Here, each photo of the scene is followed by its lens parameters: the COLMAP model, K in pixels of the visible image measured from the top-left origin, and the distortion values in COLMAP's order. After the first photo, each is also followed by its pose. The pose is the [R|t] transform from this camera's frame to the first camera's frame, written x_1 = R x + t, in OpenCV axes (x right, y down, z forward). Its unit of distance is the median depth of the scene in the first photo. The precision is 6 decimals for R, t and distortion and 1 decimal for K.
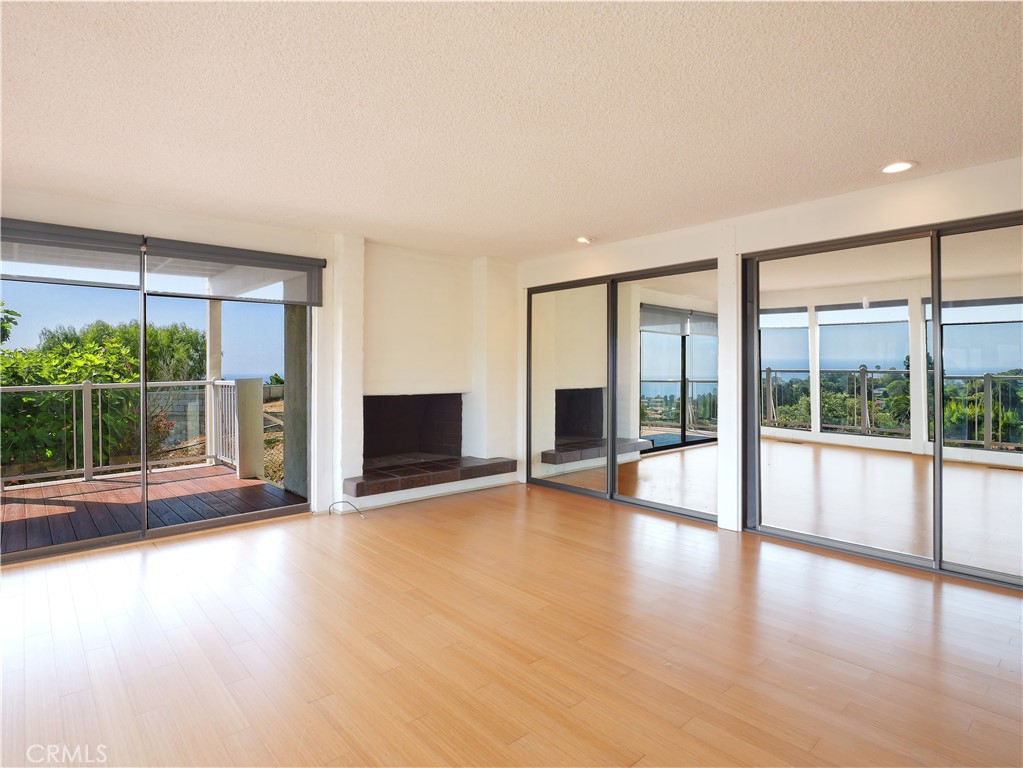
lens RADIAL K [[549.5, 0, 510.4], [0, 549.5, 374.6], [0, 0, 1]] dist [-0.018864, 0.002992]
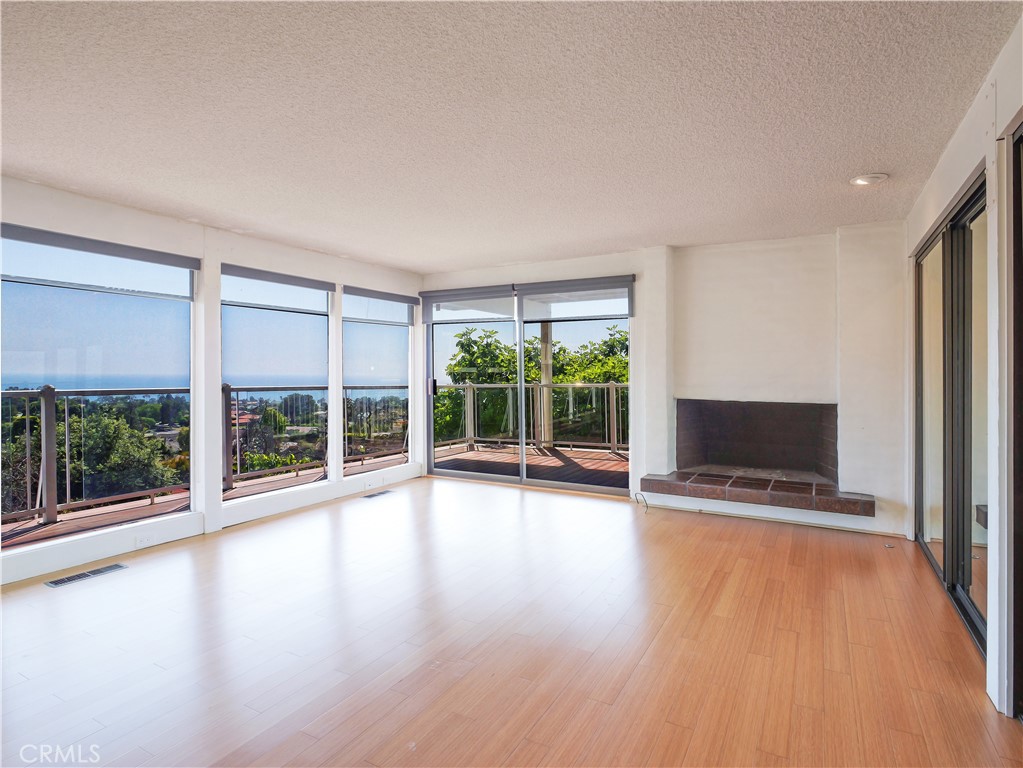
lens RADIAL K [[549.5, 0, 504.7], [0, 549.5, 384.5], [0, 0, 1]] dist [-0.018864, 0.002992]
pose [[0.323914, 0.019912, -0.945877, 0.528265], [-0.005671, 0.999801, 0.019105, -0.006165], [0.946069, -0.000824, 0.323963, 0.319055]]
